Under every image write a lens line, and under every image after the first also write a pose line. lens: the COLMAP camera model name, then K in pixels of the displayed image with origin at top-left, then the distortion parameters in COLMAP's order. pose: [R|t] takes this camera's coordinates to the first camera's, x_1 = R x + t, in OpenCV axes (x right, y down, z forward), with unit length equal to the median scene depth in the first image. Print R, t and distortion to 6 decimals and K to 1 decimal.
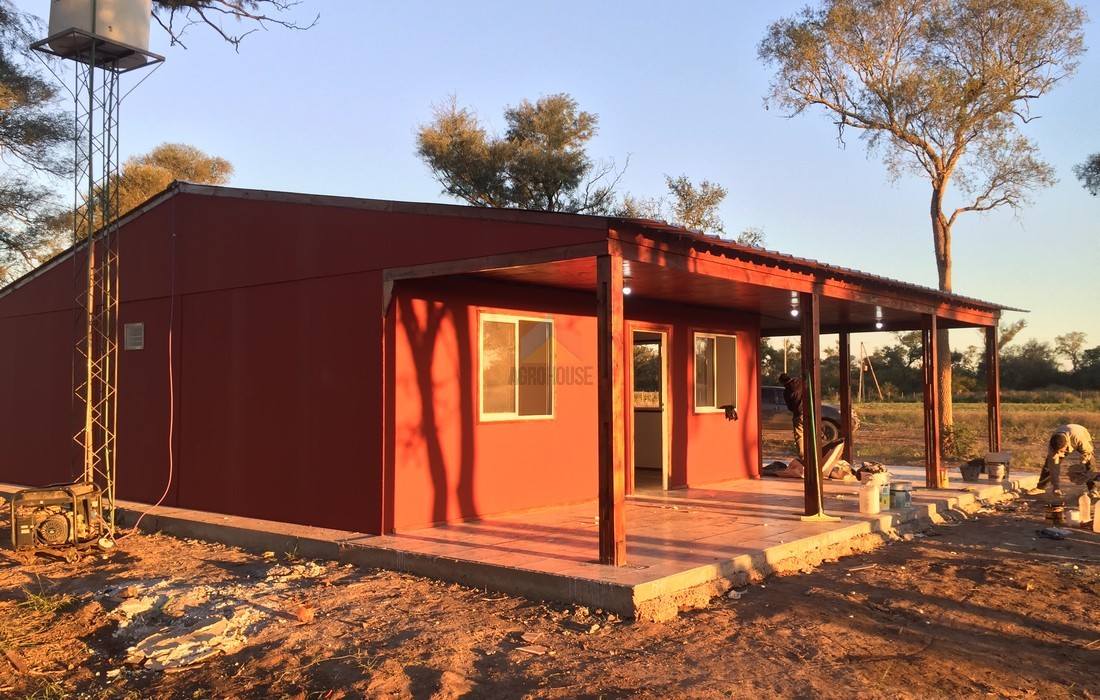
lens RADIAL K [[929.6, 0, 553.2], [0, 929.6, 360.9], [0, 0, 1]] dist [0.092076, -0.150686]
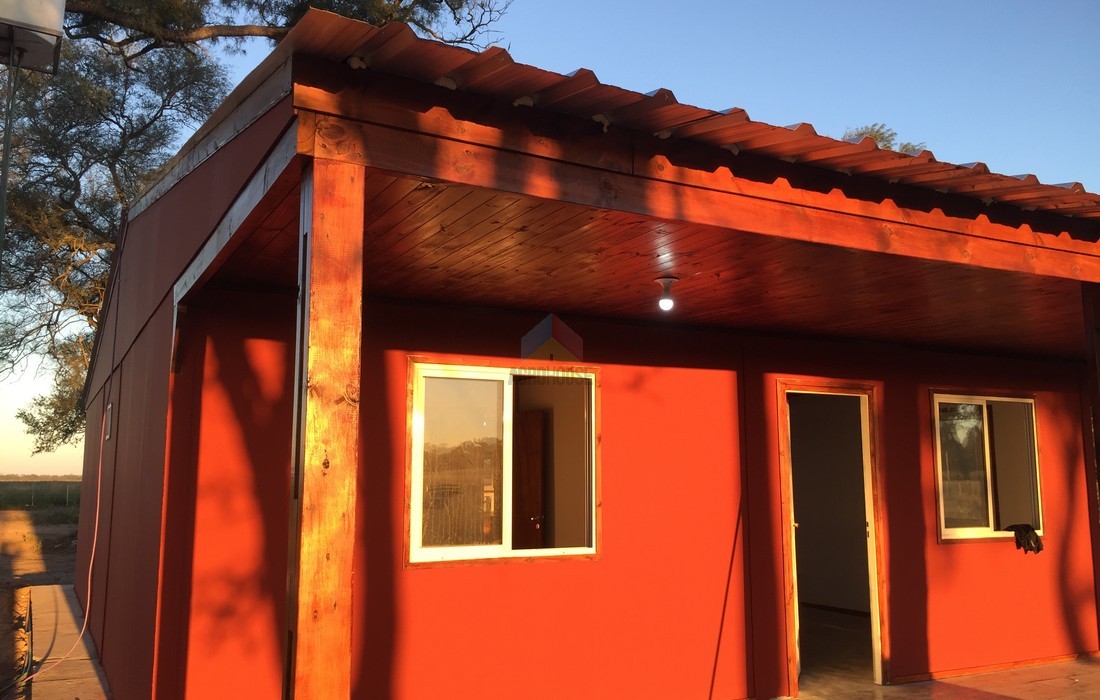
lens RADIAL K [[929.6, 0, 553.2], [0, 929.6, 360.9], [0, 0, 1]] dist [0.092076, -0.150686]
pose [[0.924995, -0.044420, -0.377373, 0.197046], [0.010401, 0.995731, -0.091712, -0.001185], [0.379836, 0.080908, 0.921509, 0.498037]]
